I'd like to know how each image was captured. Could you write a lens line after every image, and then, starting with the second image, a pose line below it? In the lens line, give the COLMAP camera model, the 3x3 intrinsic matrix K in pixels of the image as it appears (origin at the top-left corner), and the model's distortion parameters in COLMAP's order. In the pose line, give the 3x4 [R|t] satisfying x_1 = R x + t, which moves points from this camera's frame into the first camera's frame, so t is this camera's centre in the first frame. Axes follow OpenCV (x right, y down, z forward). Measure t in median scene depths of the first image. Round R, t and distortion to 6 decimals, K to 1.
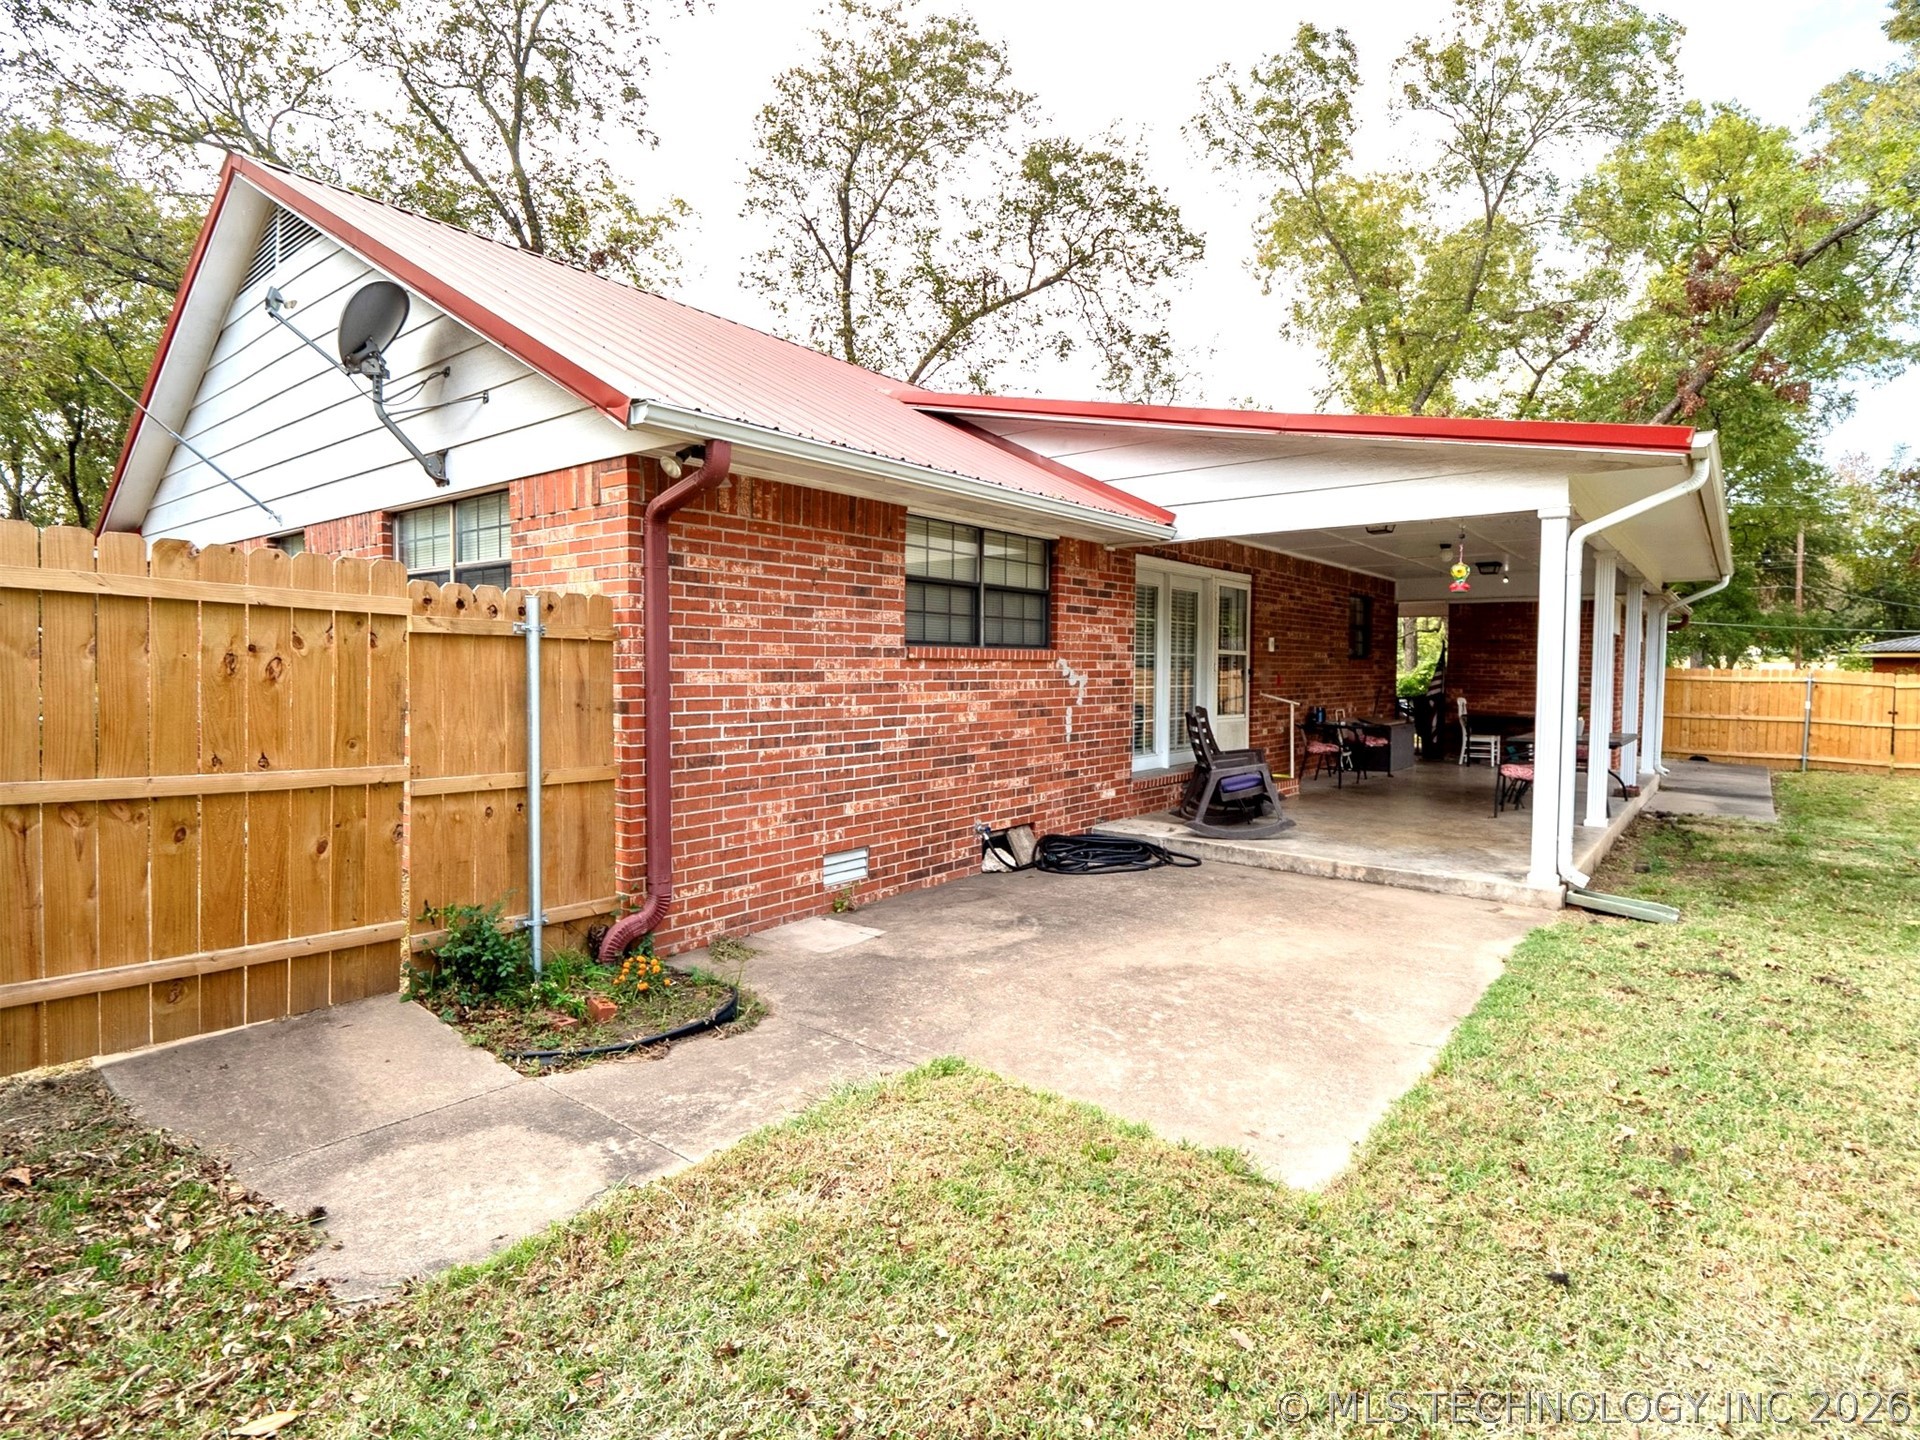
lens RADIAL K [[961.1, 0, 980.5], [0, 961.1, 703.3], [0, 0, 1]] dist [0.000999, -0.009472]
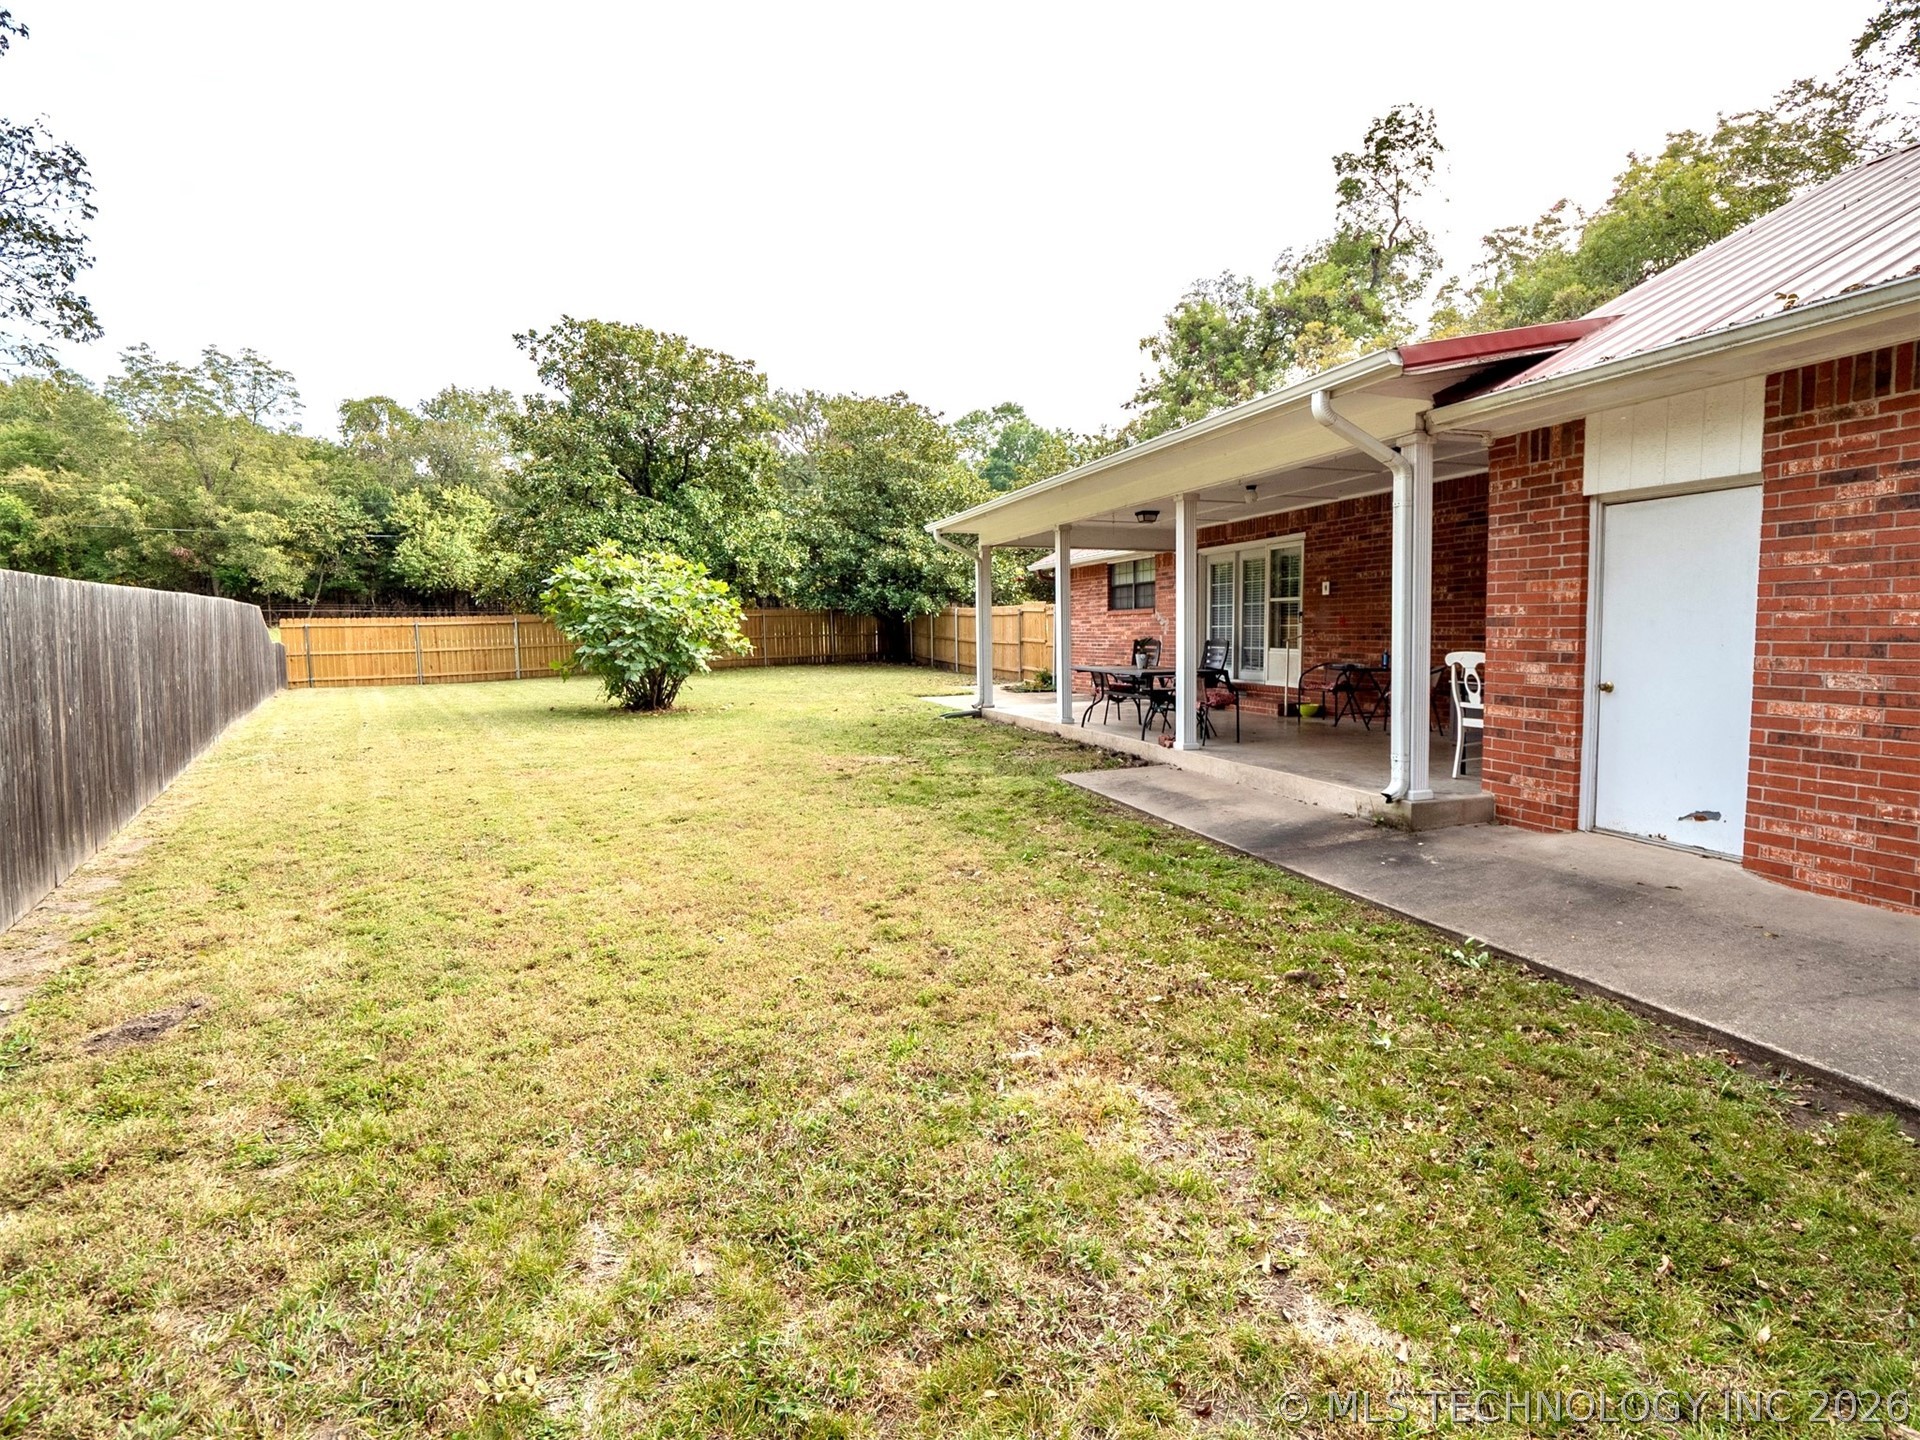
lens RADIAL K [[961.1, 0, 980.5], [0, 961.1, 703.3], [0, 0, 1]] dist [0.000999, -0.009472]
pose [[-0.538426, 0.059764, -0.840551, 2.632342], [-0.028287, 0.995638, 0.088910, -0.030469], [0.842198, 0.071648, -0.534387, 2.298934]]
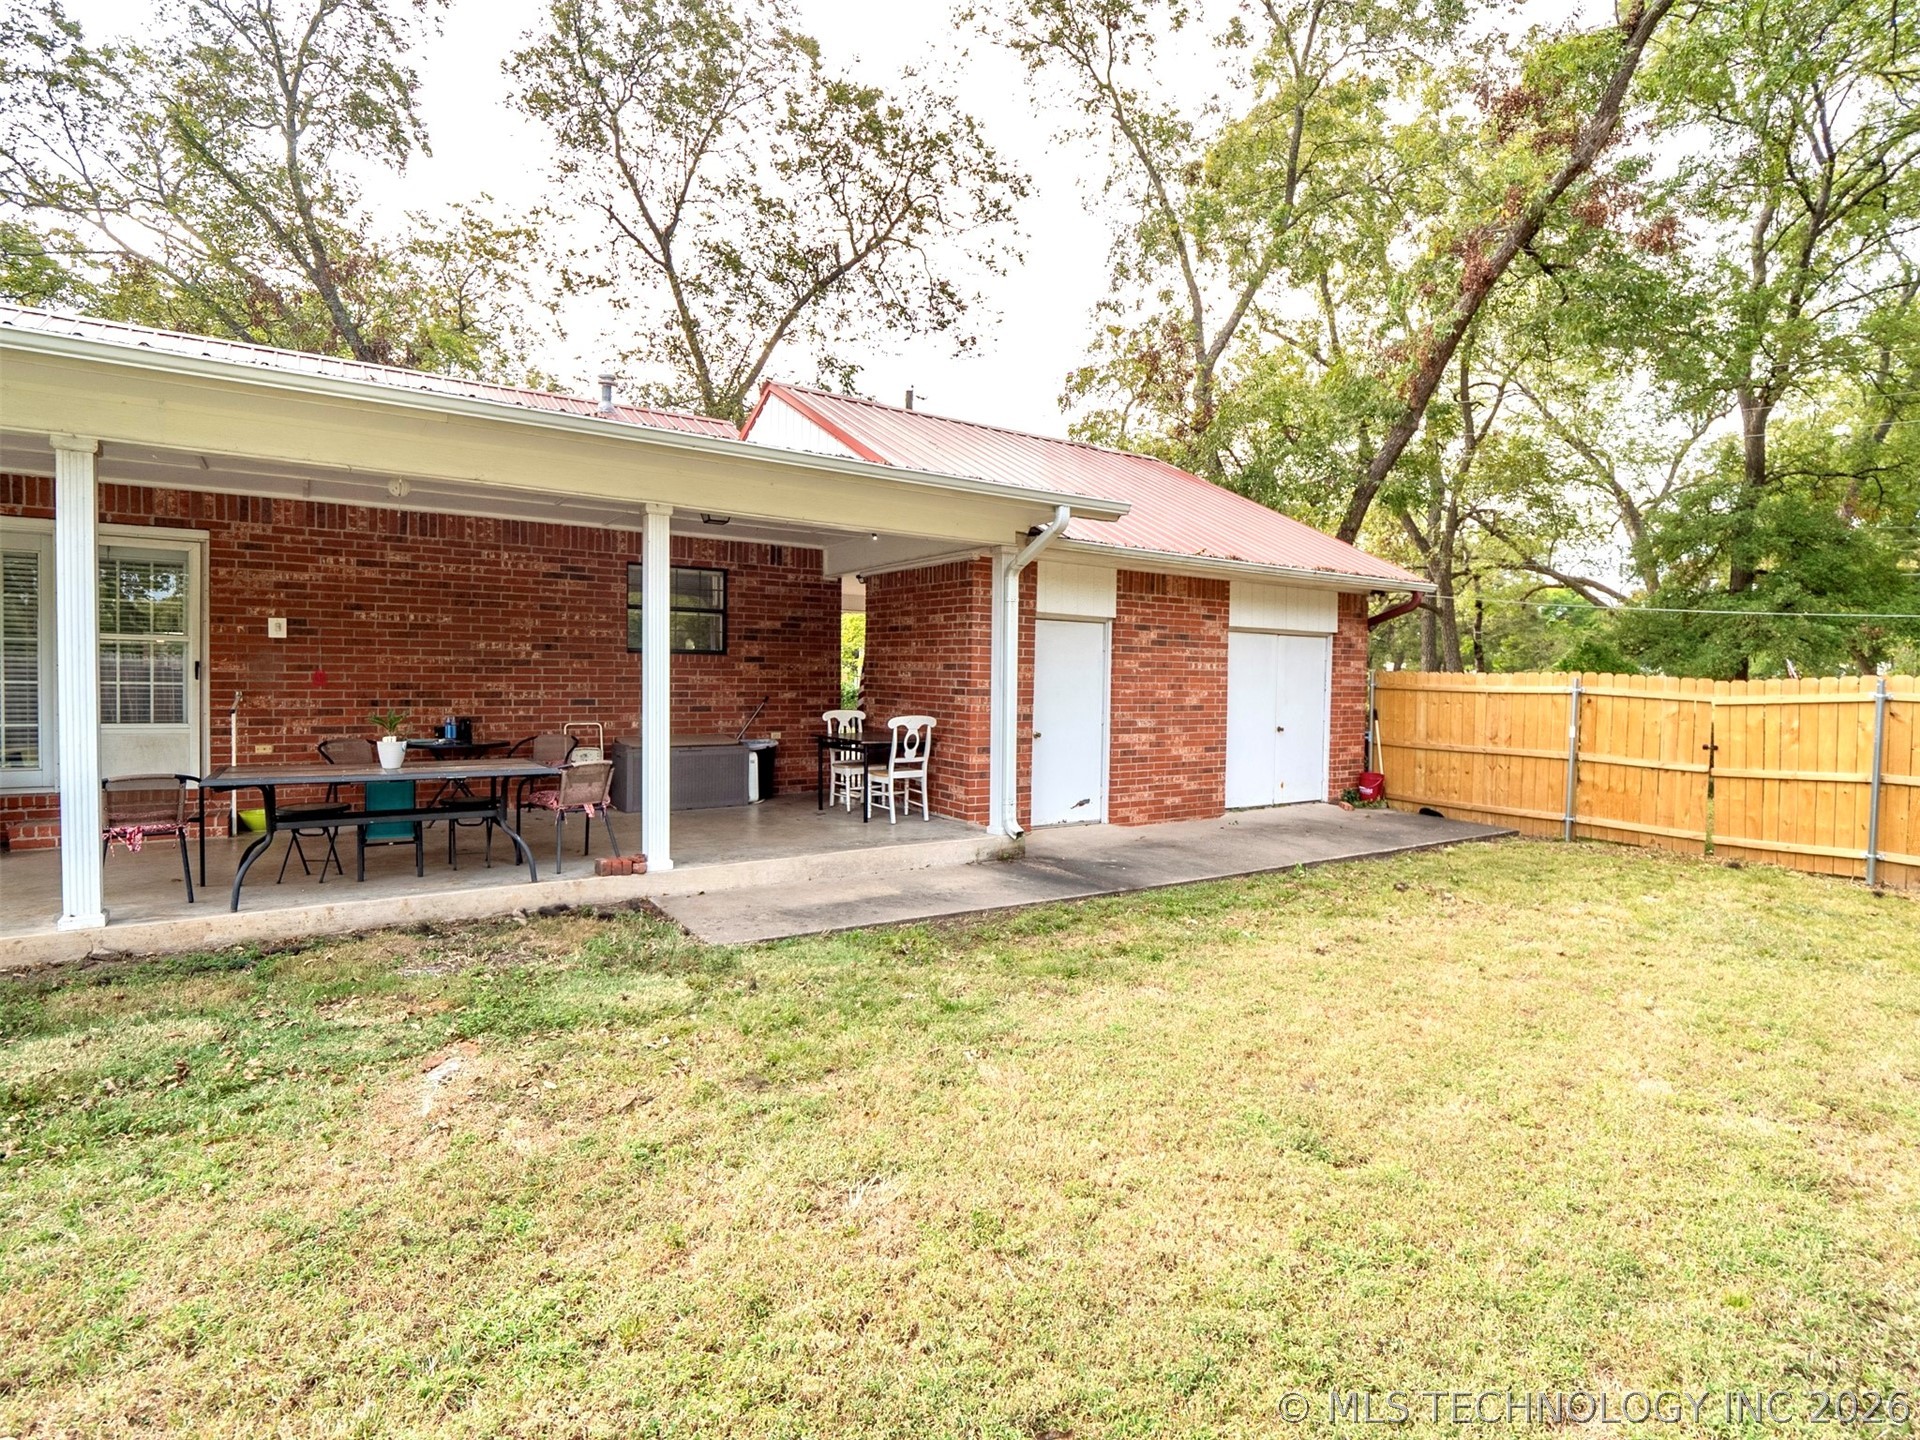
lens RADIAL K [[961.9, 0, 985.9], [0, 961.9, 704.0], [0, 0, 1]] dist [-0.002472, -0.011589]
pose [[0.960644, 0.009273, -0.277629, 1.824908], [-0.014639, 0.999744, -0.017261, 0.000036], [0.277398, 0.020646, 0.960533, 0.839726]]
